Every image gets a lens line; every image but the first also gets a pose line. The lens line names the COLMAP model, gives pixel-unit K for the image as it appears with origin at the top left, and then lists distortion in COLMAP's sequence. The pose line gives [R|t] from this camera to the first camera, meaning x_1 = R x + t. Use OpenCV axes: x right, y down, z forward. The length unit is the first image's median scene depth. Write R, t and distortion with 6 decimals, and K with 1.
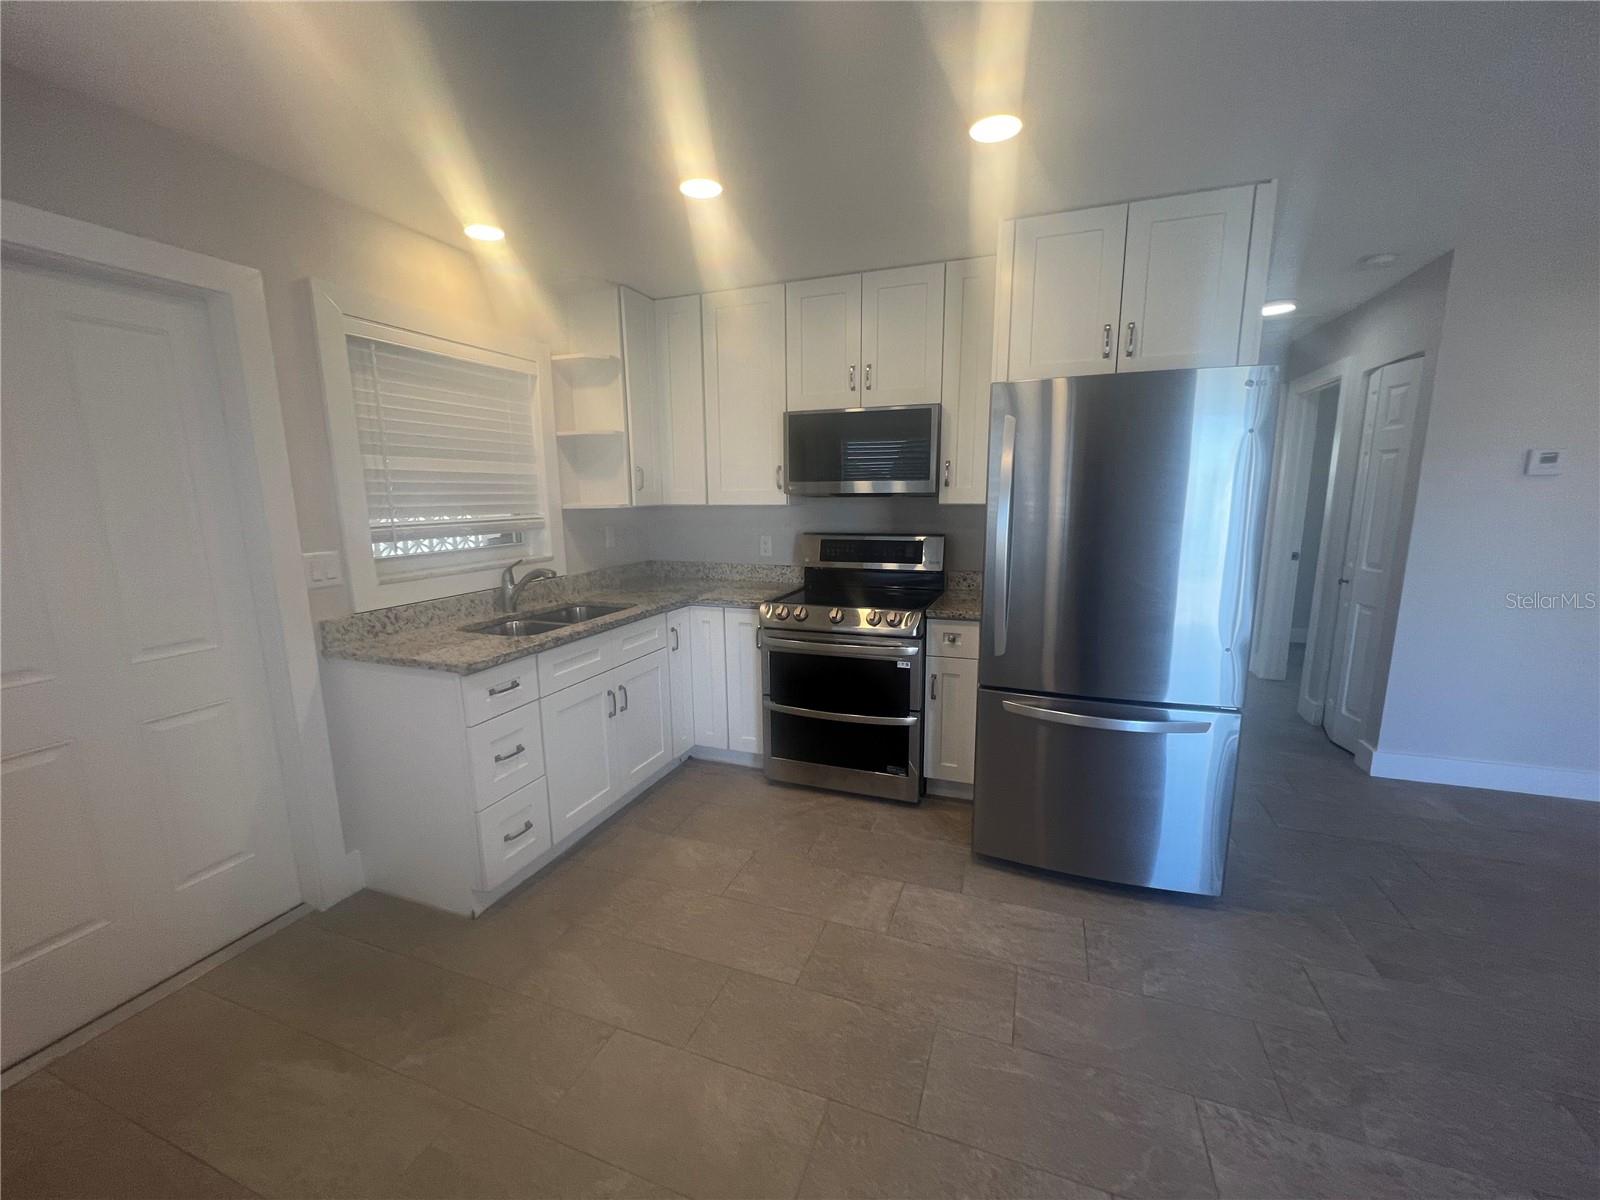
lens RADIAL K [[637.8, 0, 800.3], [0, 637.8, 604.8], [0, 0, 1]] dist [-0.000931, -0.000103]
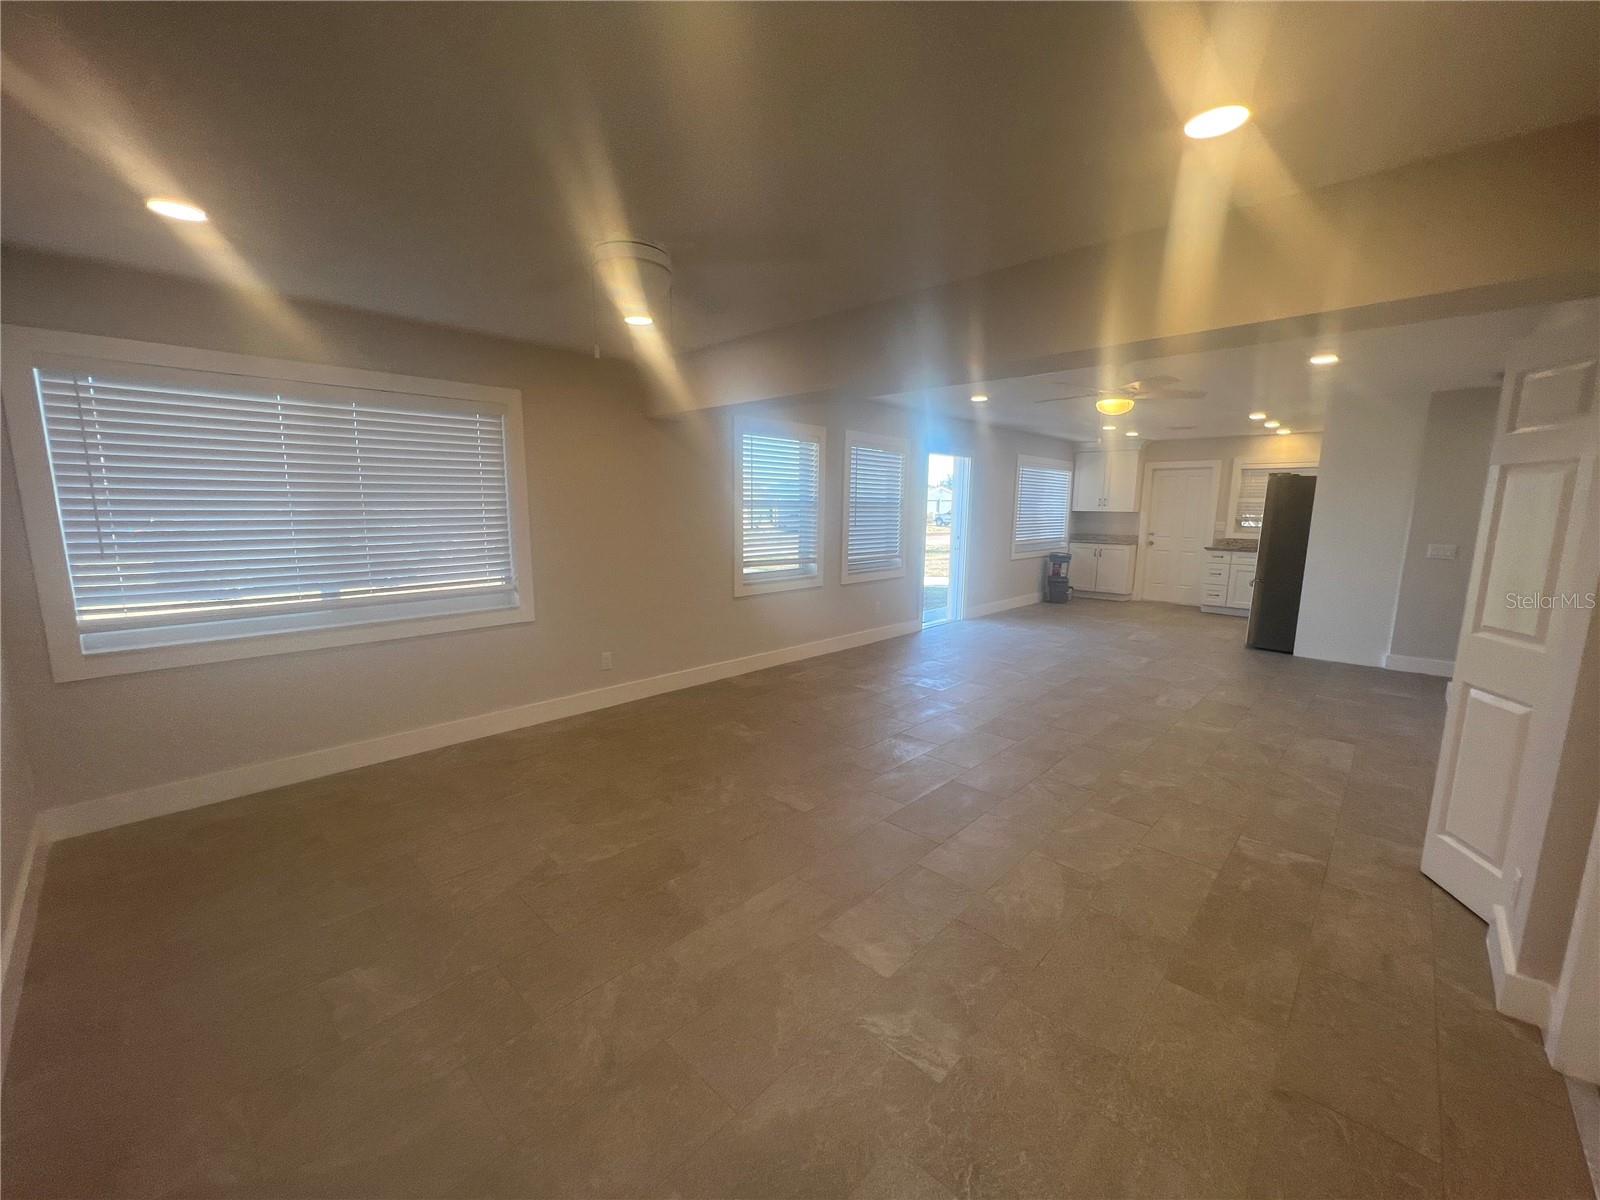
lens RADIAL K [[639.9, 0, 799.3], [0, 639.9, 606.2], [0, 0, 1]] dist [-0.002199, -0.000210]
pose [[-0.388683, 0.150145, -0.909056, 3.216513], [-0.165603, 0.959181, 0.229231, -0.043186], [0.906367, 0.239640, -0.347953, 0.062658]]
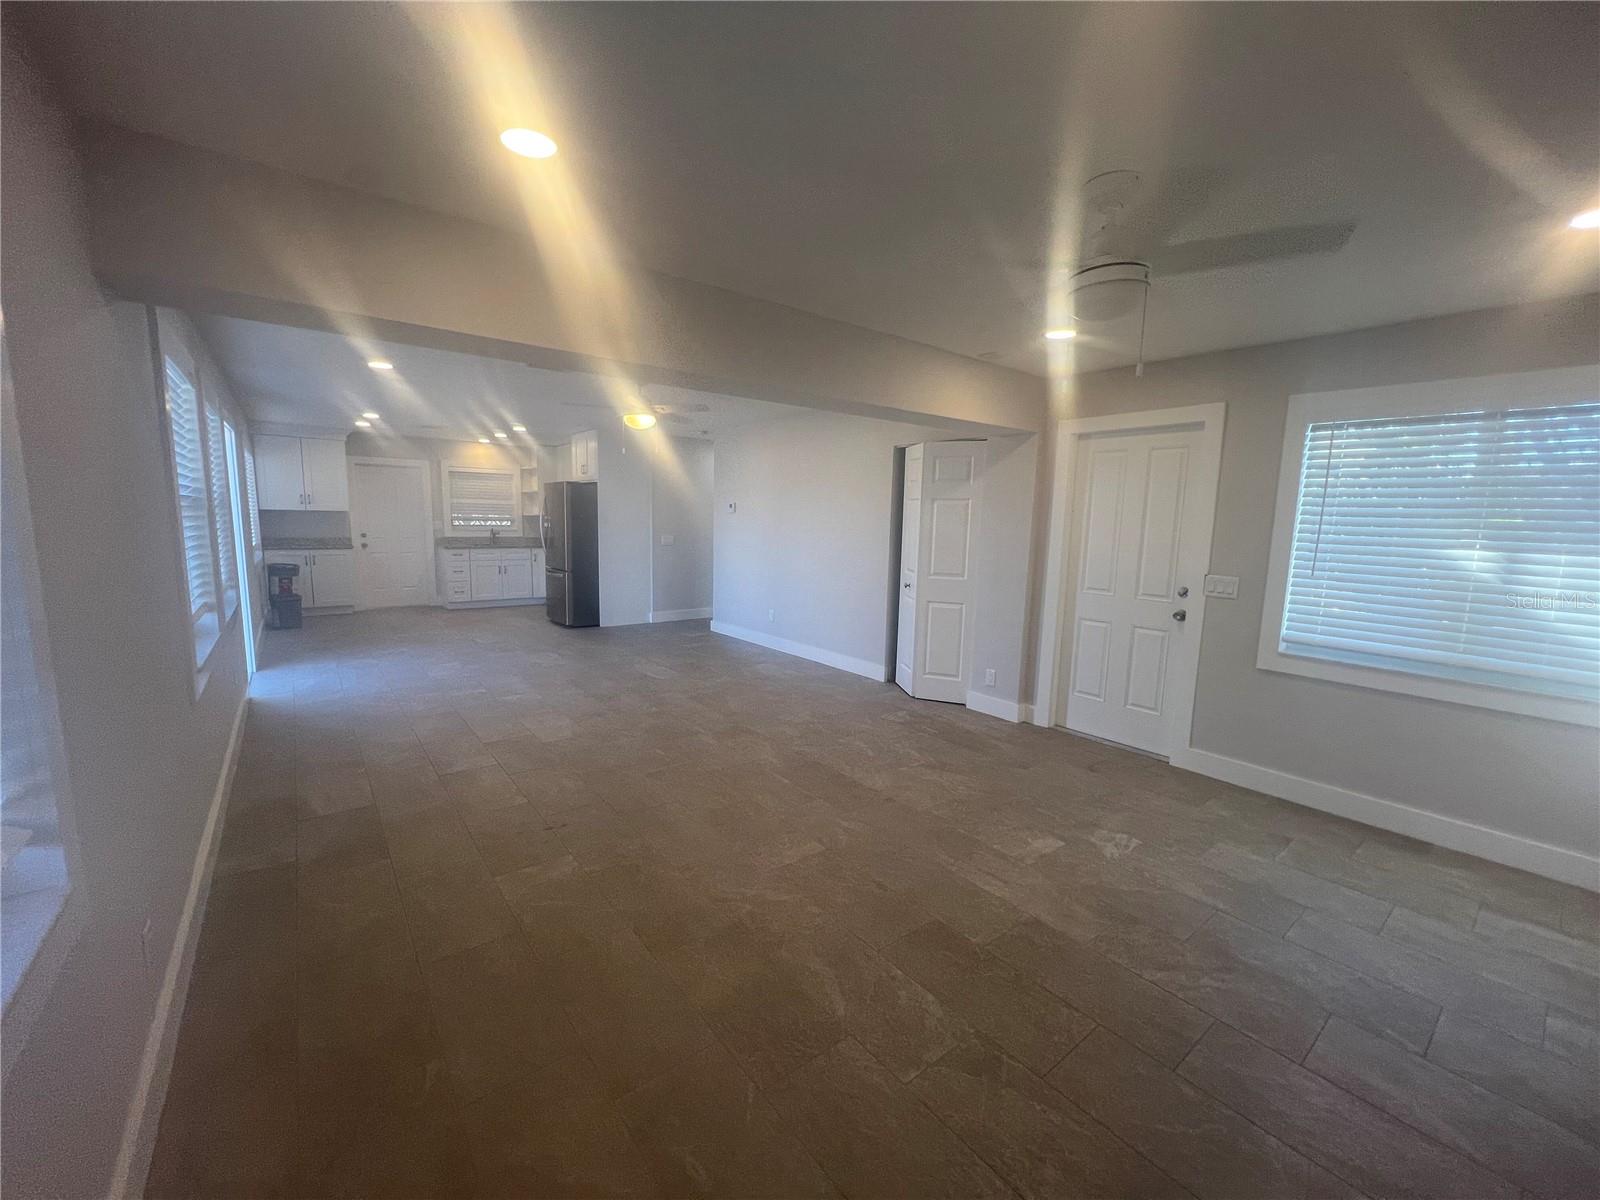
lens RADIAL K [[637.8, 0, 800.3], [0, 637.8, 604.8], [0, 0, 1]] dist [-0.000931, -0.000103]
pose [[0.856463, 0.099106, -0.506605, 2.728649], [-0.119628, 0.992786, -0.008025, 0.165905], [0.502155, 0.067477, 0.862141, -1.101644]]
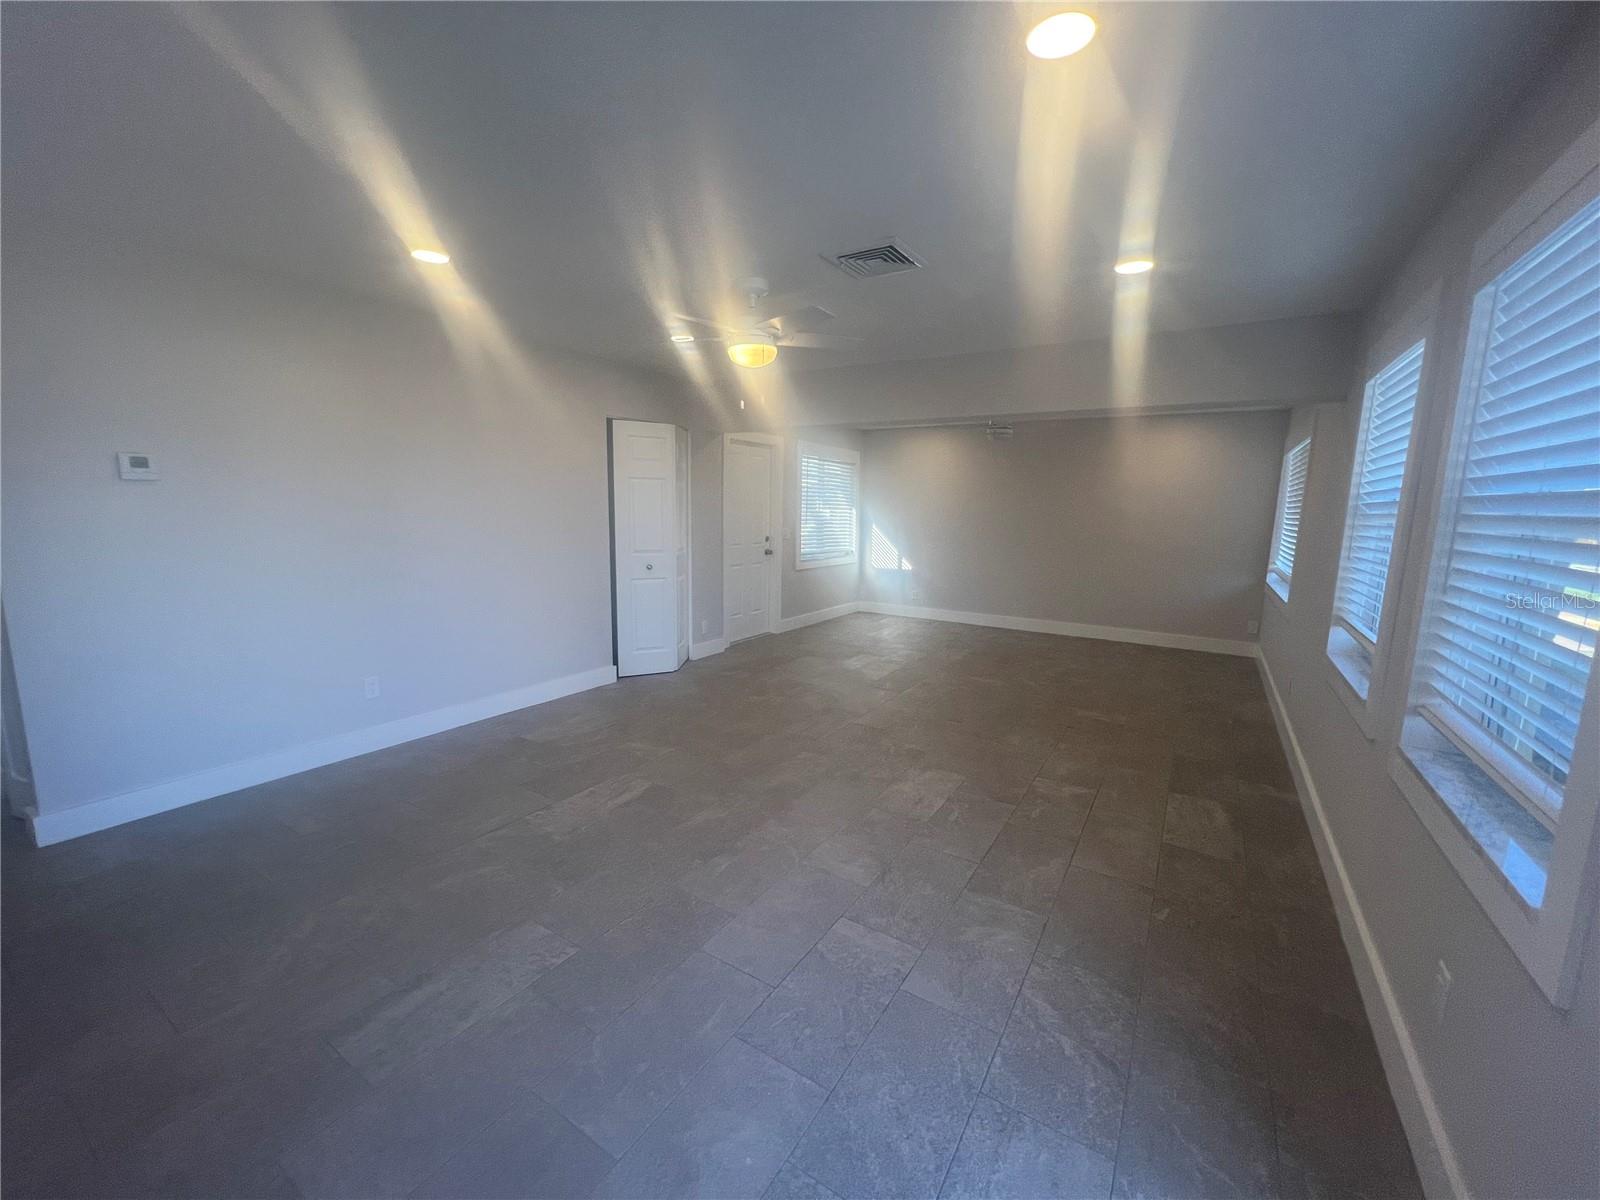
lens RADIAL K [[638.5, 0, 791.6], [0, 638.5, 599.2], [0, 0, 1]] dist [-0.001331, -0.000104]
pose [[0.209541, -0.132711, 0.968752, 0.393752], [0.151402, 0.983202, 0.101942, 0.026103], [-0.966007, 0.125309, 0.226114, -0.156321]]
